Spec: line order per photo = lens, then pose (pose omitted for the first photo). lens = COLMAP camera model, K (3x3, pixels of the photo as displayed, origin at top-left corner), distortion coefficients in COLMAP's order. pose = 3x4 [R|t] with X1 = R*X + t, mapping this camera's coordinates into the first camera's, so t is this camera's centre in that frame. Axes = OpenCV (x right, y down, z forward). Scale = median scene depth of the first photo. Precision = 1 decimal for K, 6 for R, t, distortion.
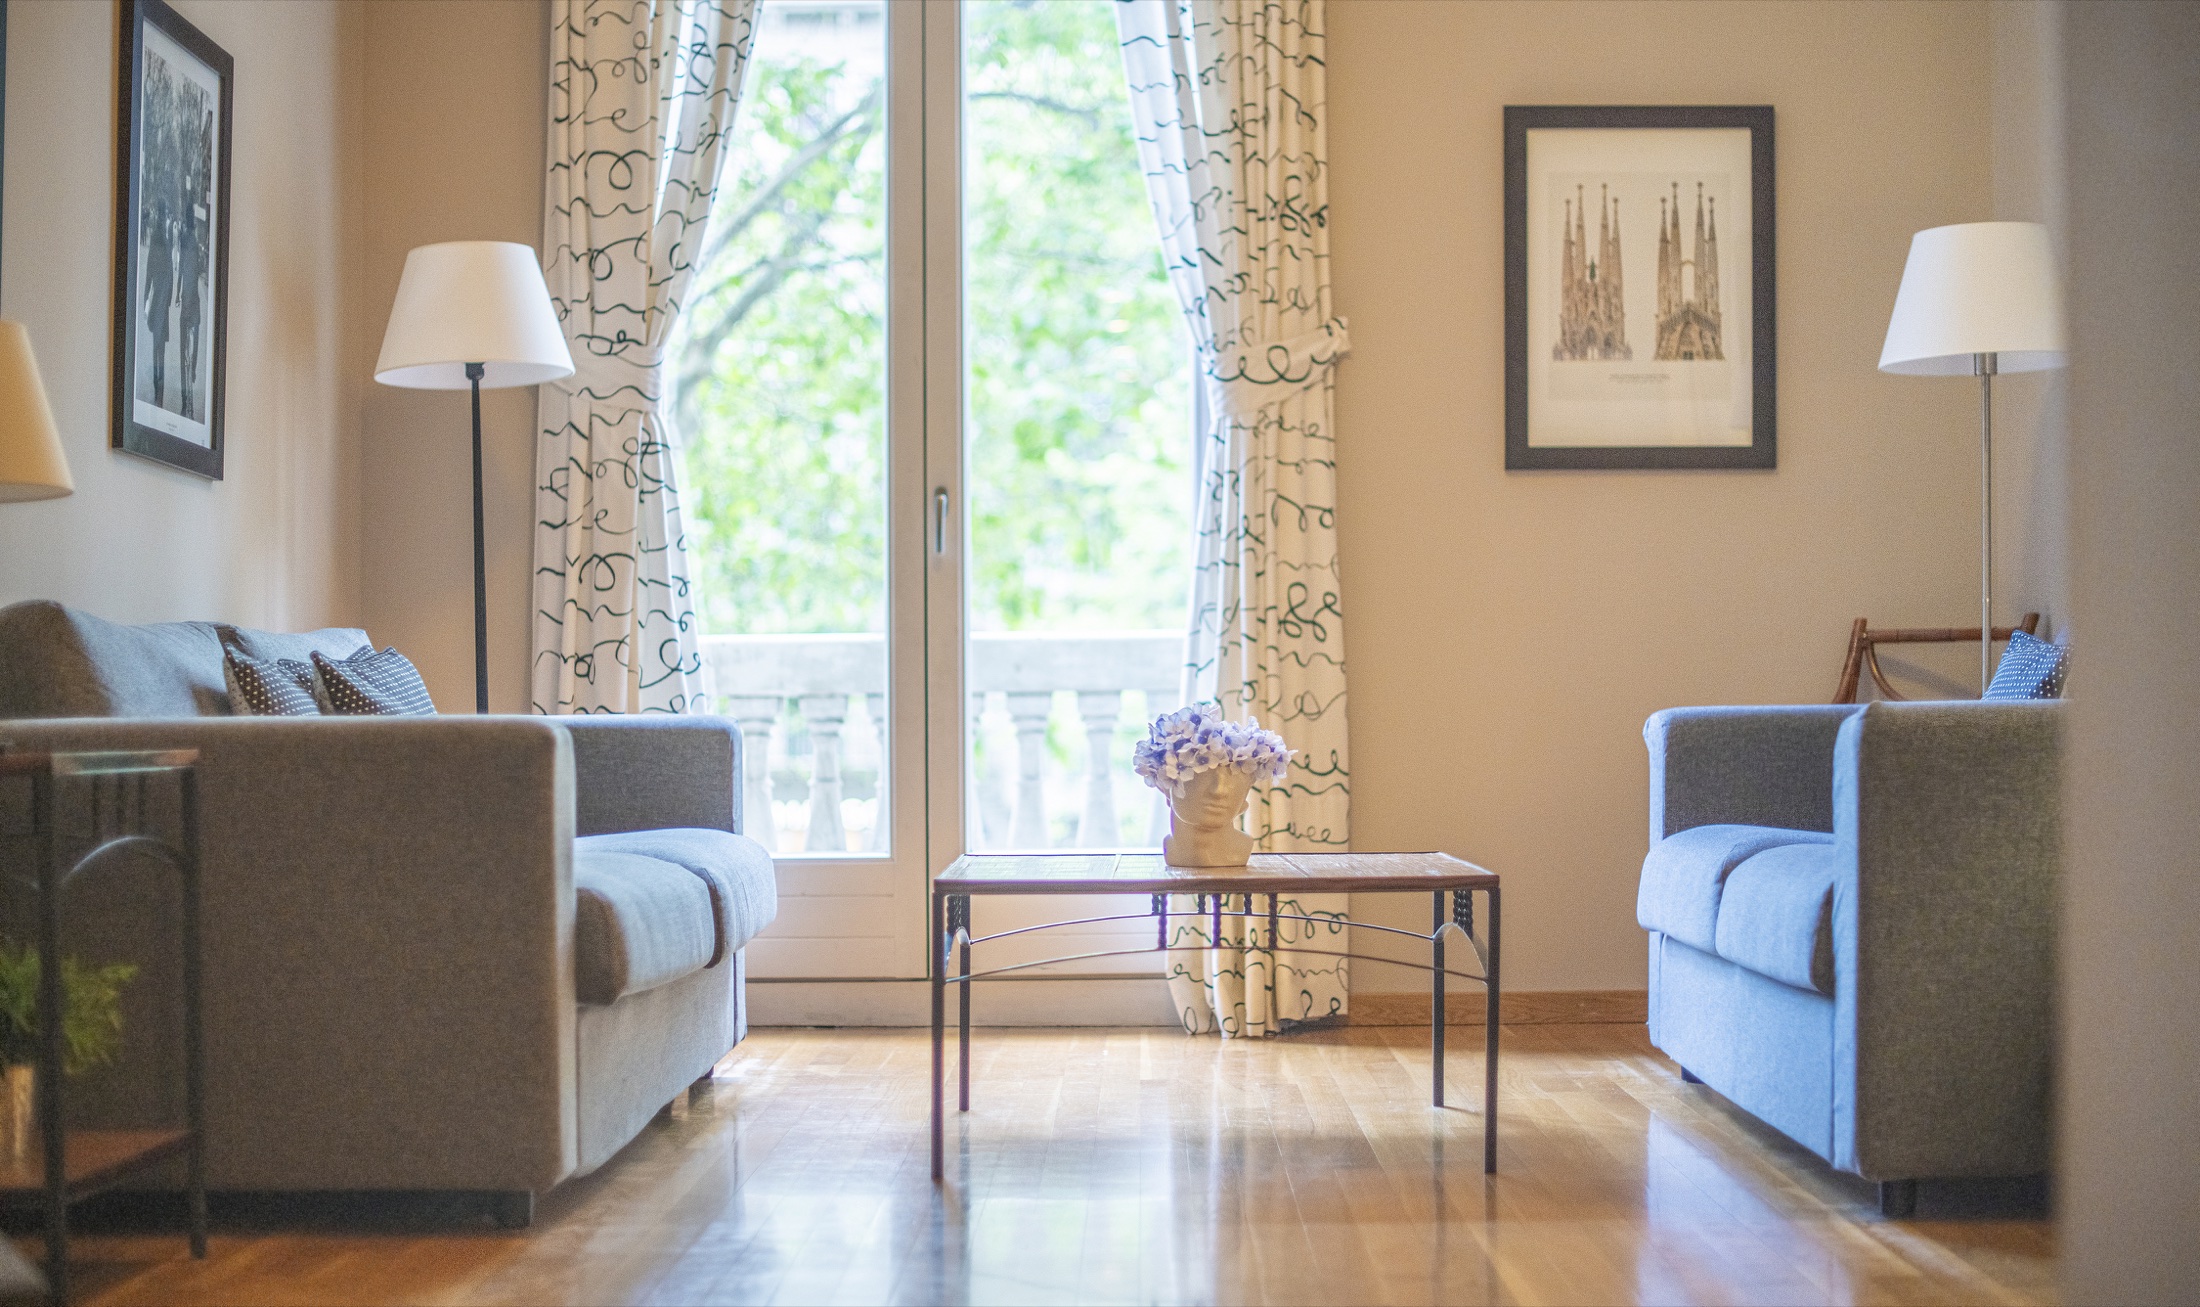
lens RADIAL K [[3286.5, 0, 1100.0], [0, 3286.5, 653.5], [0, 0, 1]] dist [-0.094557, 0.059846]
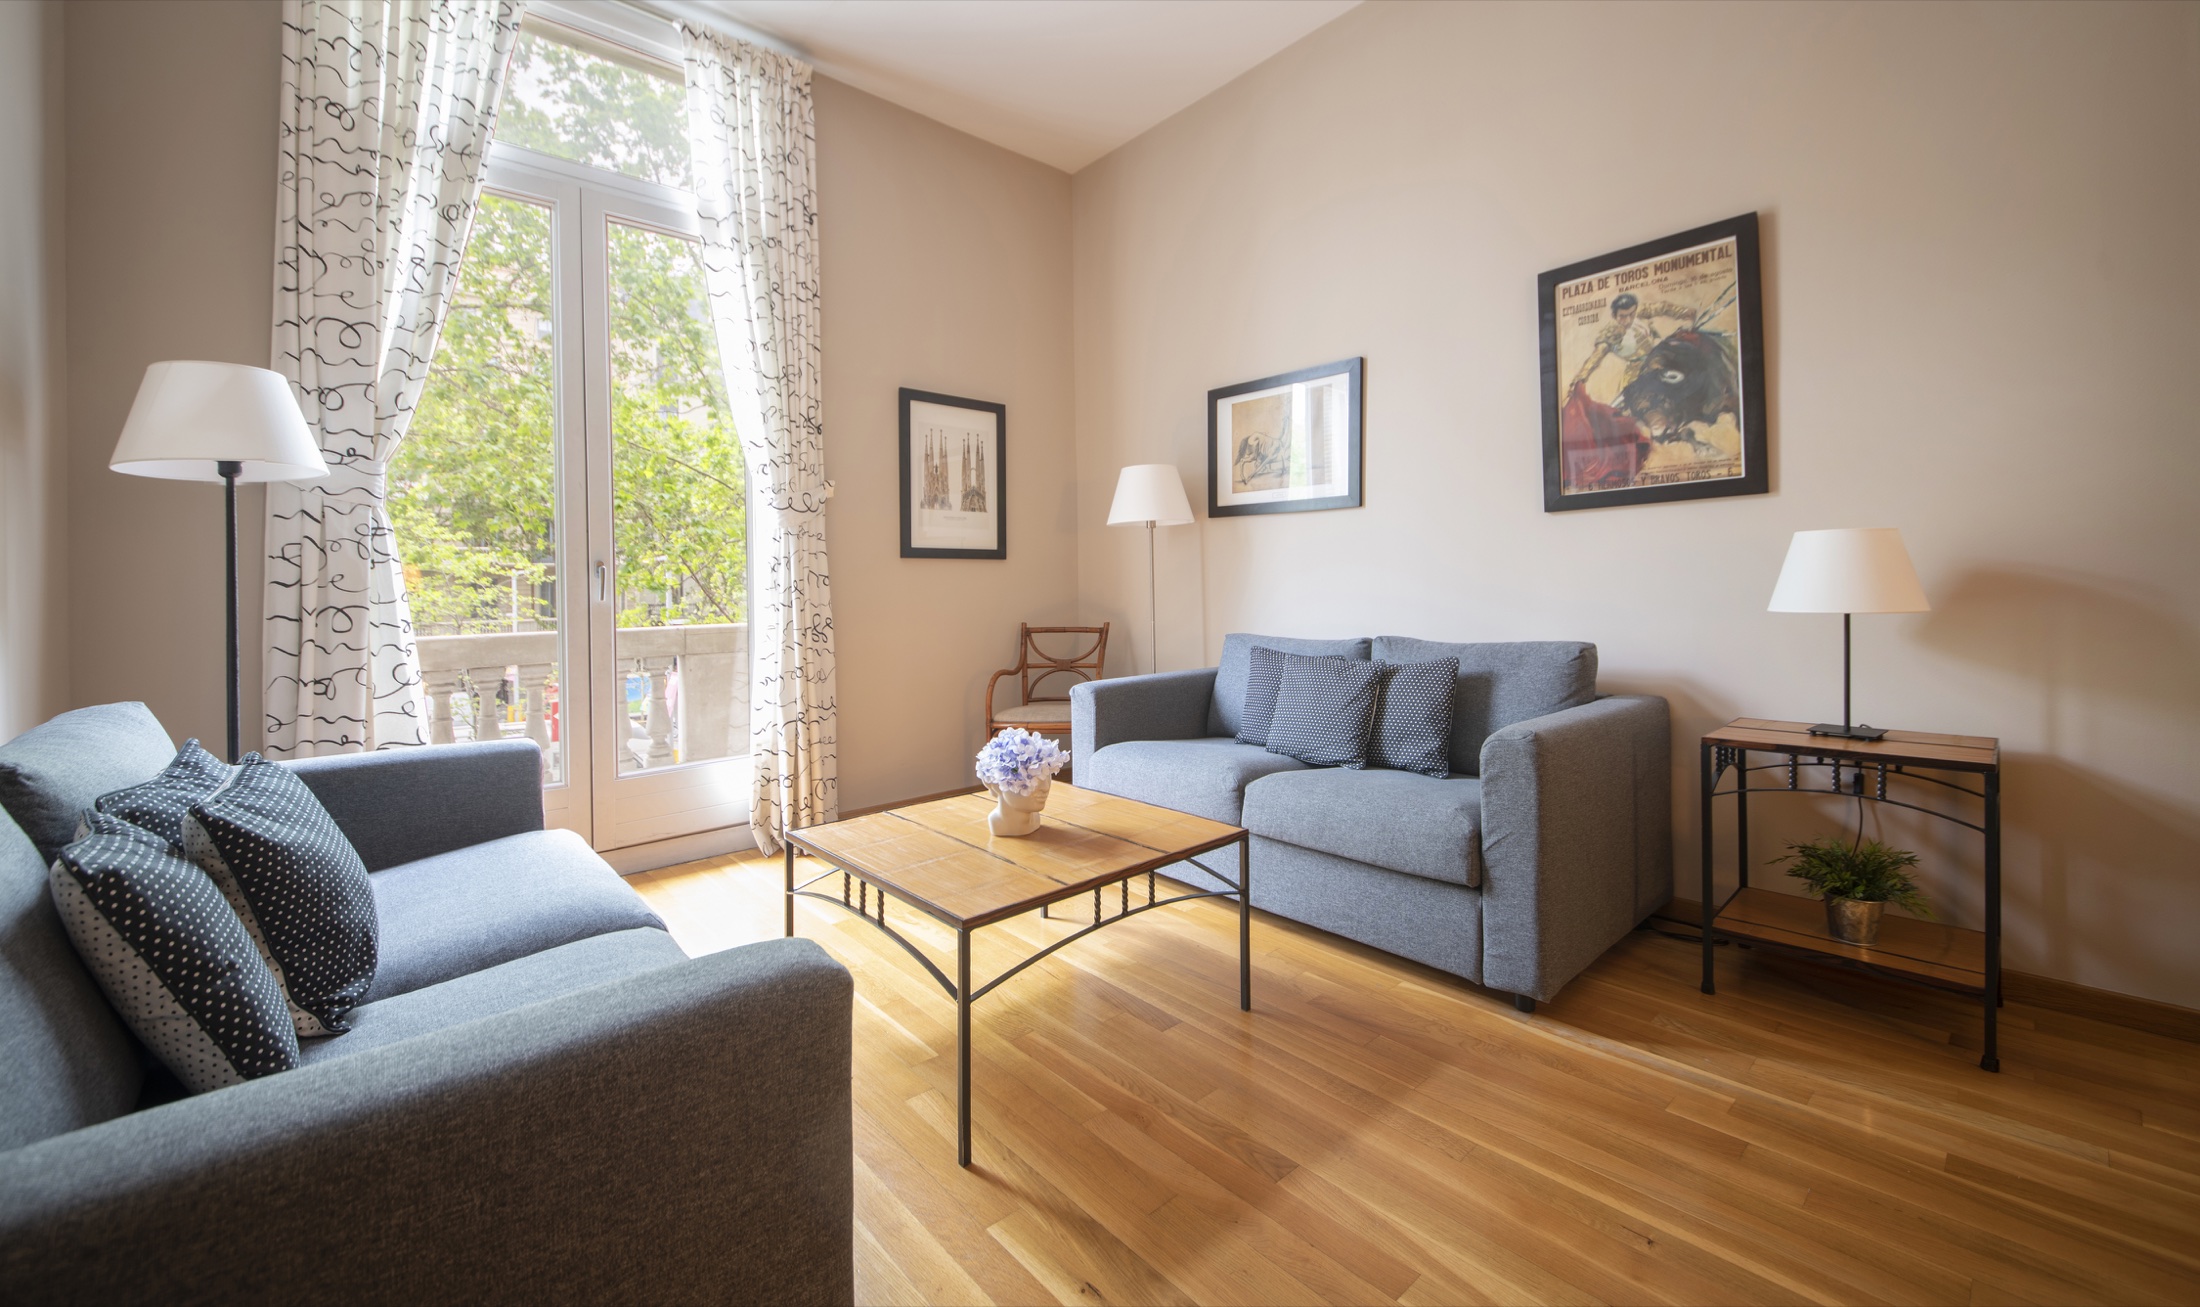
lens RADIAL K [[868.5, 0, 1150.9], [0, 868.5, 594.7], [0, 0, 1]] dist [0.023164, -0.018837]
pose [[0.726975, -0.006496, 0.686633, -0.156239], [-0.005885, 0.999860, 0.015690, -0.043271], [-0.686639, -0.015447, 0.726835, 0.490647]]
